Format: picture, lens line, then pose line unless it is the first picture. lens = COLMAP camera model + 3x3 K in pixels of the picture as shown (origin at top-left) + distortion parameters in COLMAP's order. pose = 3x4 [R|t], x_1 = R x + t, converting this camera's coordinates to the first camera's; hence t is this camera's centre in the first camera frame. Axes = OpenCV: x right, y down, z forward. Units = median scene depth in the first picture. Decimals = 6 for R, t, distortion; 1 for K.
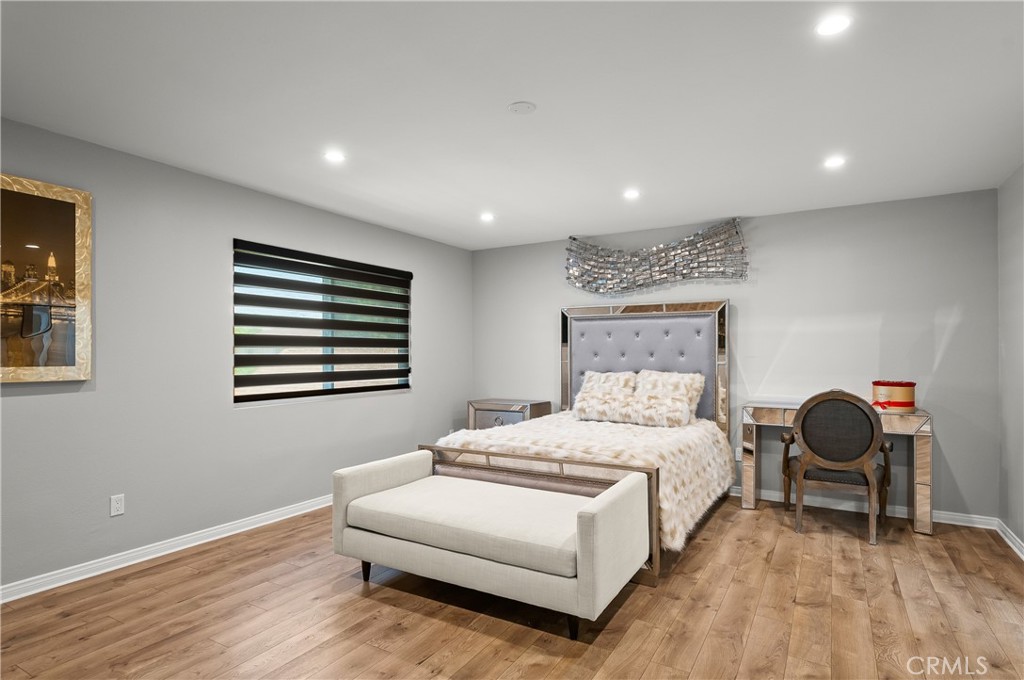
lens RADIAL K [[527.6, 0, 518.2], [0, 527.6, 354.6], [0, 0, 1]] dist [0.004649, -0.000933]
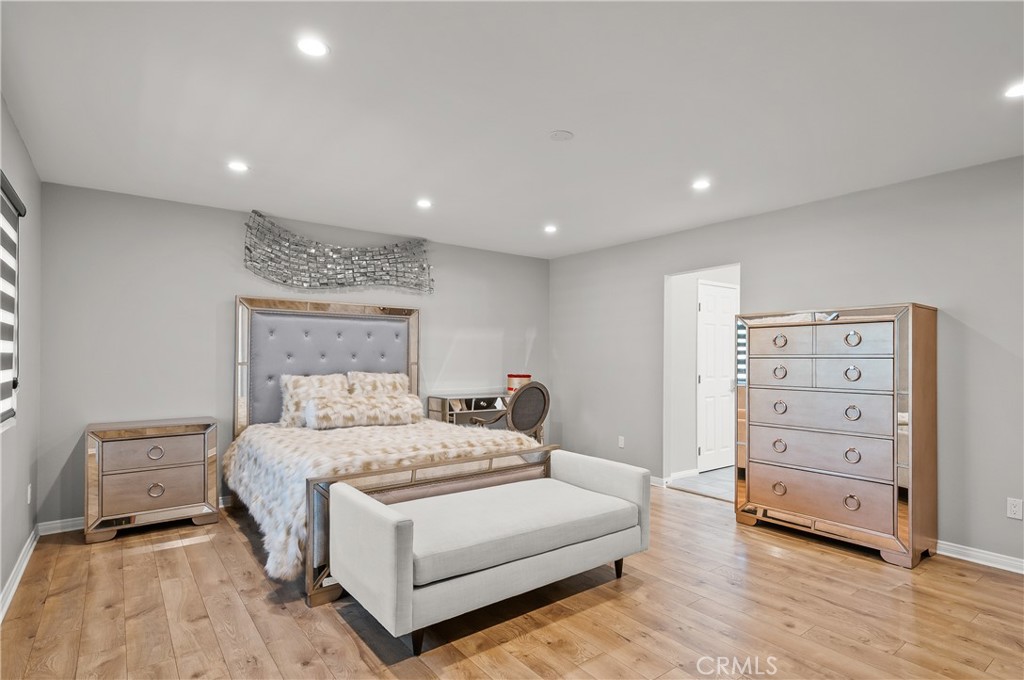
lens RADIAL K [[527.6, 0, 518.2], [0, 527.6, 354.6], [0, 0, 1]] dist [0.004649, -0.000933]
pose [[0.385097, 0.005894, 0.922857, -0.618853], [-0.003556, 0.999982, -0.004903, 0.001577], [-0.922869, -0.001394, 0.385111, 0.383158]]
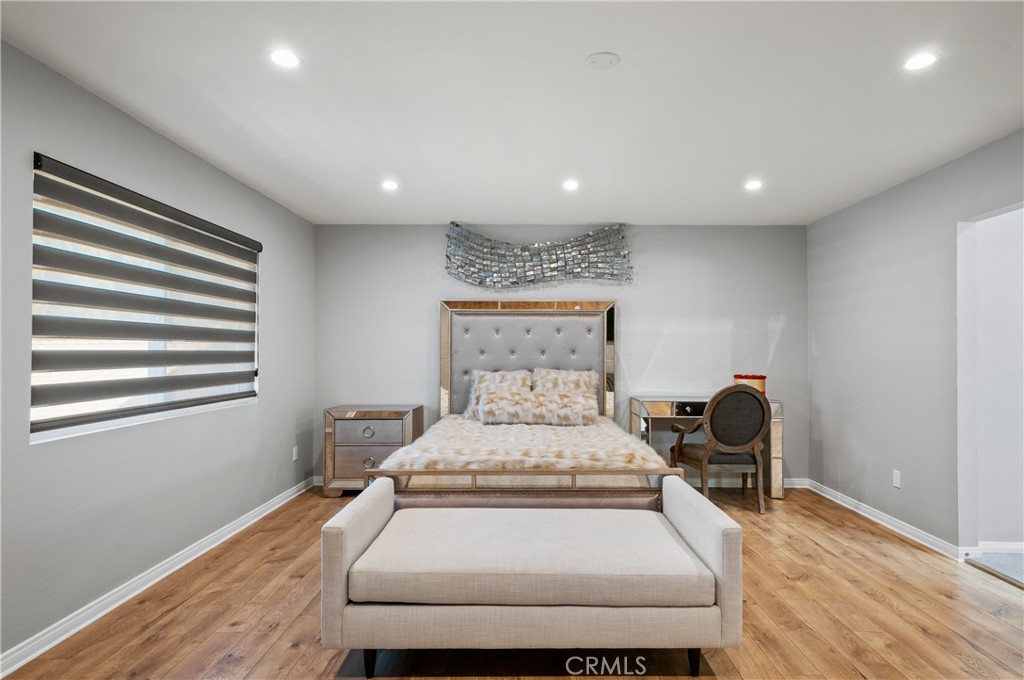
lens RADIAL K [[526.6, 0, 519.5], [0, 526.6, 345.8], [0, 0, 1]] dist [0.004524, -0.000154]
pose [[0.868830, 0.008446, 0.495039, -0.307959], [-0.001762, 0.999901, -0.013967, 0.001916], [-0.495108, 0.011263, 0.868759, 0.196523]]
